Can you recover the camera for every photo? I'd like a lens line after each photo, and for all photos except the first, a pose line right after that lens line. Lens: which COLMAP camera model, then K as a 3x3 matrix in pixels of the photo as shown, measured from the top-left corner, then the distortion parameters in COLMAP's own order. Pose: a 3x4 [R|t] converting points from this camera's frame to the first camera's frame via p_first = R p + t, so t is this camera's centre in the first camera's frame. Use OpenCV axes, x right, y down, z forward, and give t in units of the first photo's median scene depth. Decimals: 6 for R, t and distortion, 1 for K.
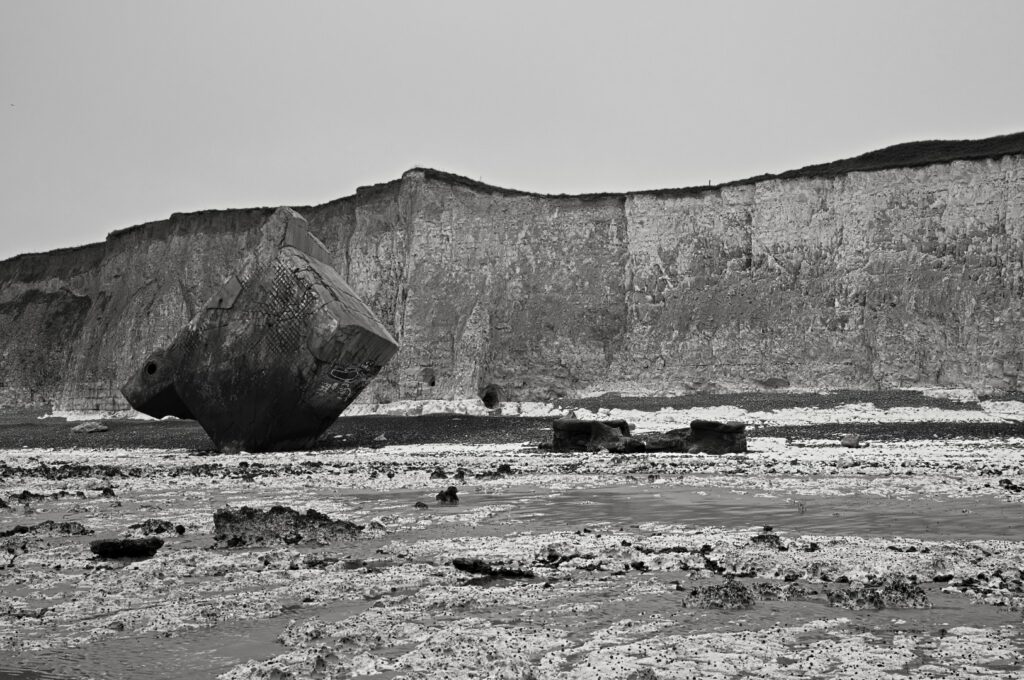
lens RADIAL K [[1771.1, 0, 509.1], [0, 1771.1, 345.2], [0, 0, 1]] dist [0.369938, 0.000000]
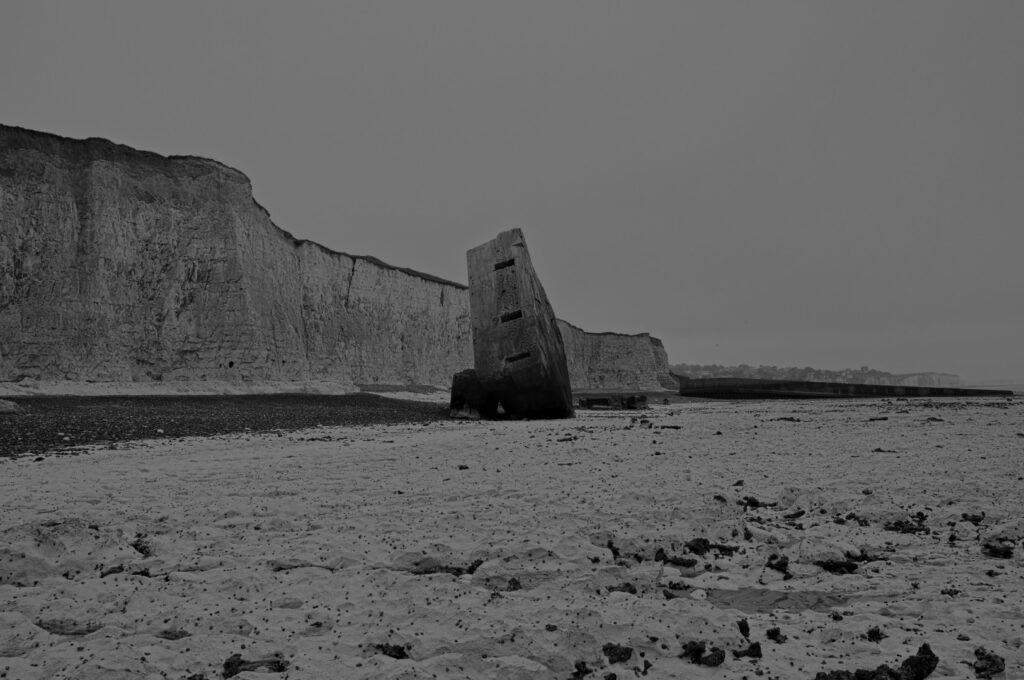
lens RADIAL K [[873.4, 0, 514.8], [0, 873.4, 330.4], [0, 0, 1]] dist [-0.037456, 0.020886]
pose [[-0.364810, 0.090882, 0.926636, -0.624437], [-0.017190, 0.994398, -0.104295, 0.054842], [-0.930923, -0.053977, -0.361204, 1.083344]]
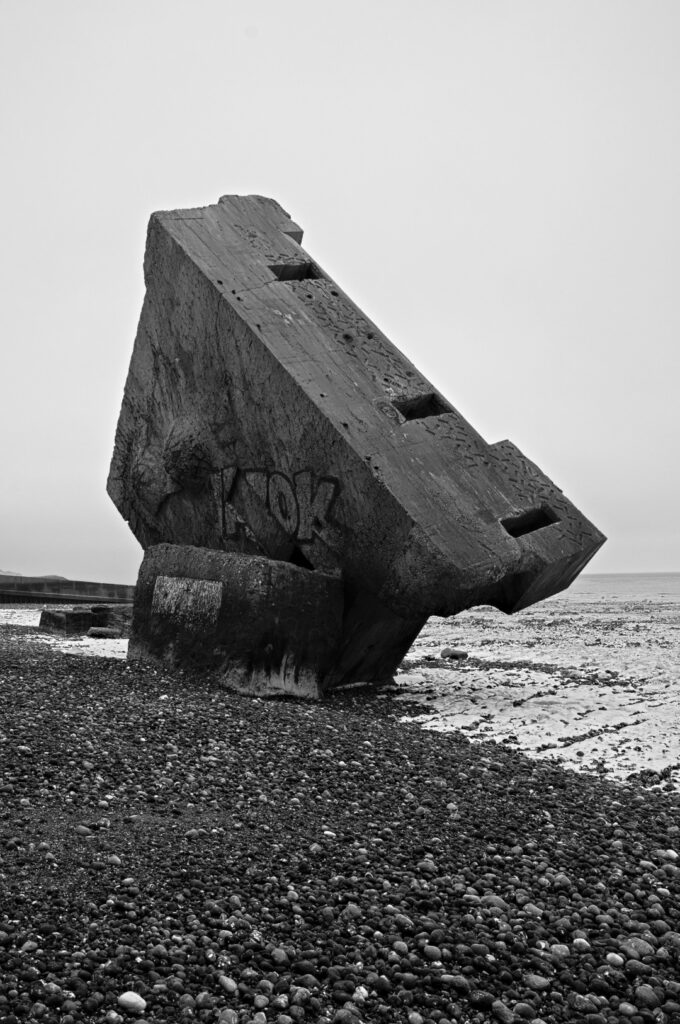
lens RADIAL K [[873.4, 0, 339.6], [0, 873.4, 521.4], [0, 0, 1]] dist [-0.037456, 0.020886]
pose [[-0.947492, 0.037224, 0.317606, -0.202521], [-0.000954, 0.992868, -0.119214, 0.039823], [-0.319778, -0.113257, -0.940699, 1.077493]]
